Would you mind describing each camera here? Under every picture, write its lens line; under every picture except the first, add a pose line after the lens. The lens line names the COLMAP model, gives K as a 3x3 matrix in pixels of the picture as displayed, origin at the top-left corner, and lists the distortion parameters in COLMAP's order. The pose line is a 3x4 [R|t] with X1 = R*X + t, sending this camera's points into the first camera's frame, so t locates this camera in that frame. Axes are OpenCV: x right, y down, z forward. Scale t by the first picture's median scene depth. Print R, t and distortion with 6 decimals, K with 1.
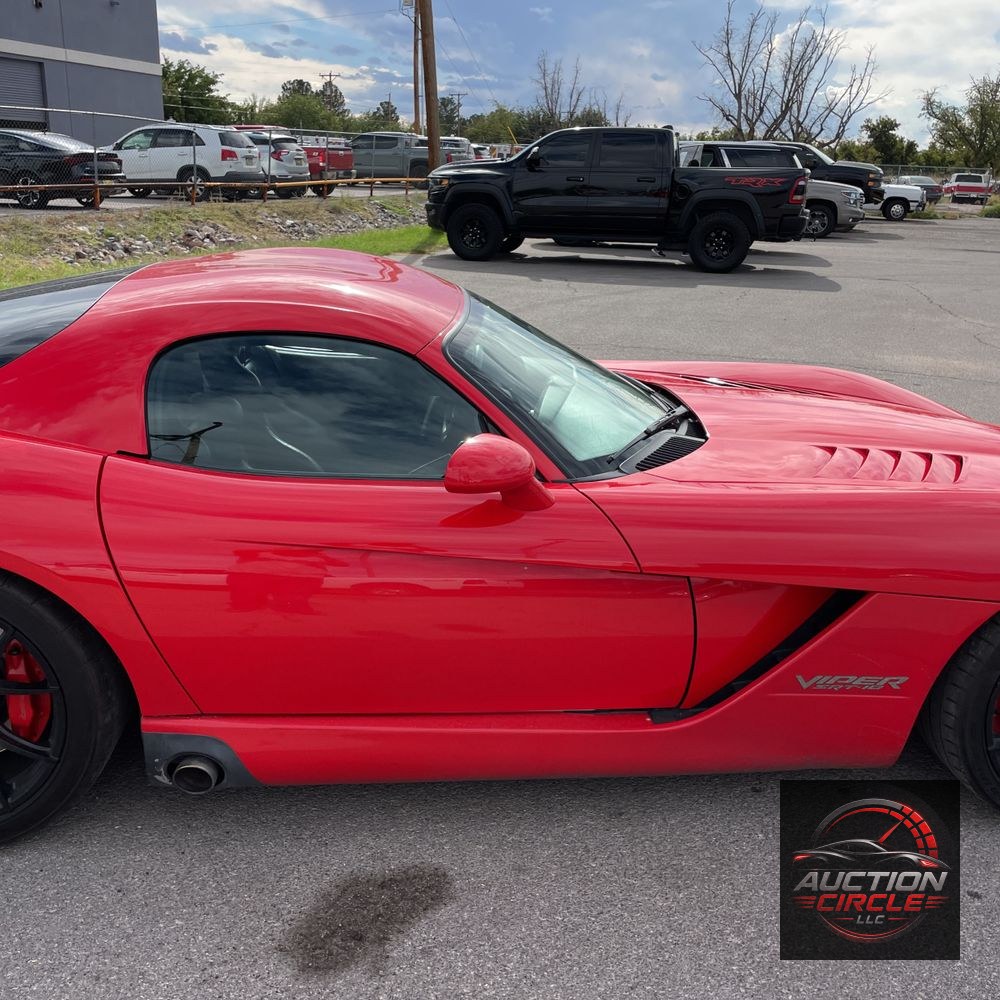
lens RADIAL K [[1010.7, 0, 495.6], [0, 1010.7, 498.8], [0, 0, 1]] dist [0.076403, -0.111963]
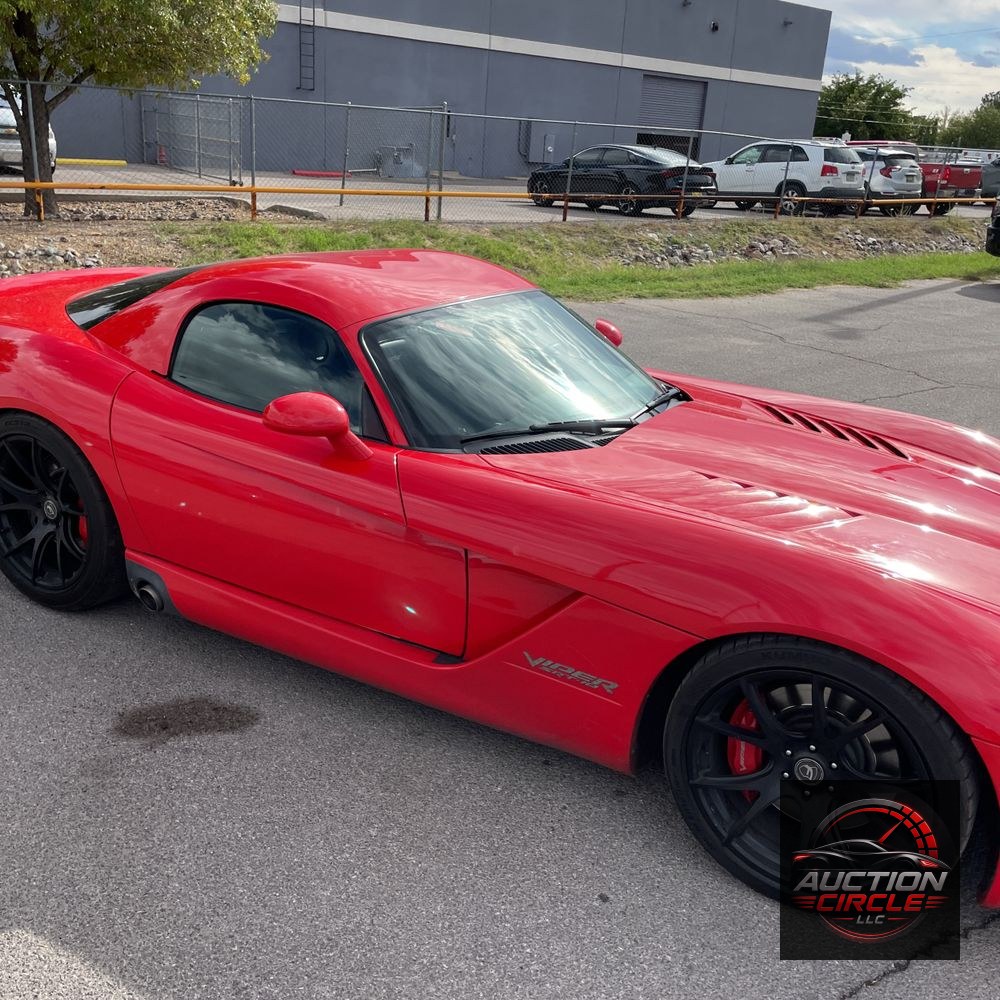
lens RADIAL K [[1011.5, 0, 497.2], [0, 1011.5, 501.4], [0, 0, 1]] dist [0.069537, -0.085550]
pose [[0.816818, 0.202133, -0.540325, 0.069078], [-0.207318, 0.976888, 0.052044, -0.003275], [0.538357, 0.069509, 0.839845, 0.002951]]
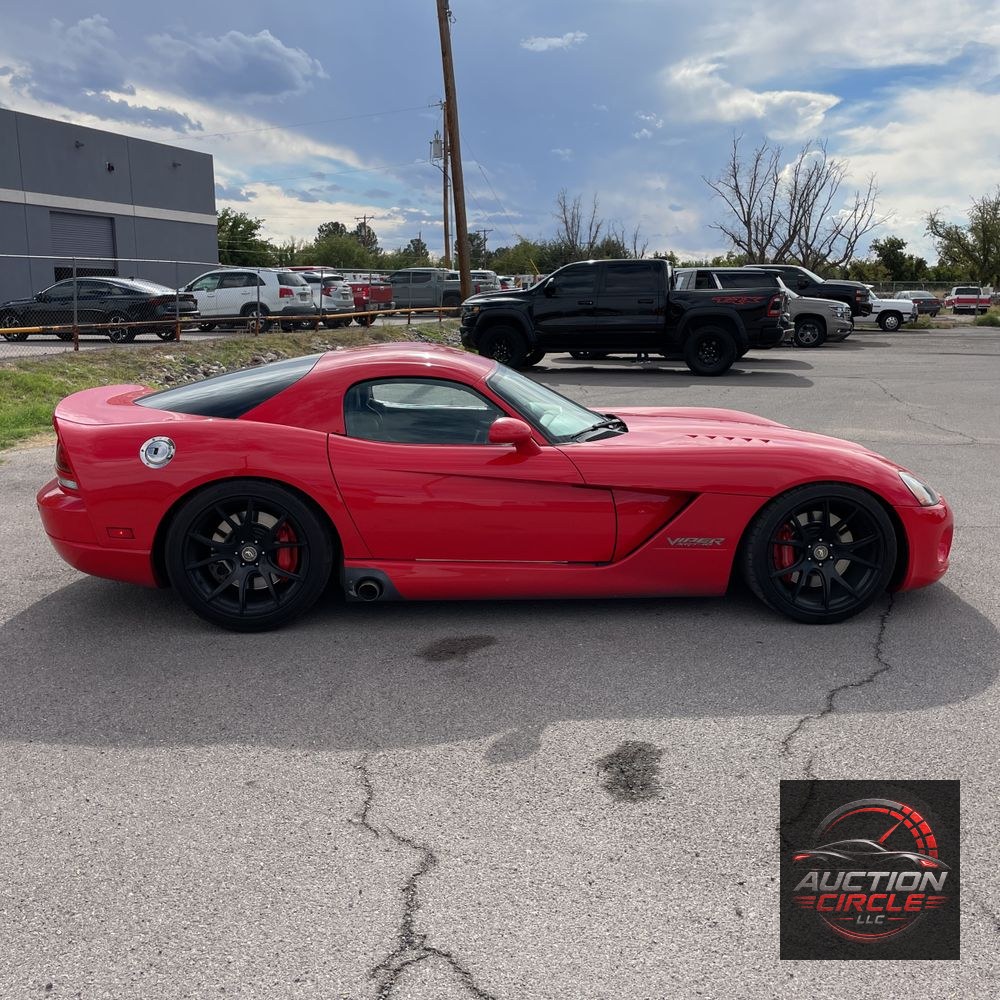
lens RADIAL K [[1010.7, 0, 495.6], [0, 1010.7, 498.8], [0, 0, 1]] dist [0.076403, -0.111963]
pose [[0.999195, -0.025627, -0.030854, 0.001927], [0.021840, 0.992847, -0.117376, 0.026440], [0.033641, 0.116608, 0.992608, -0.080591]]
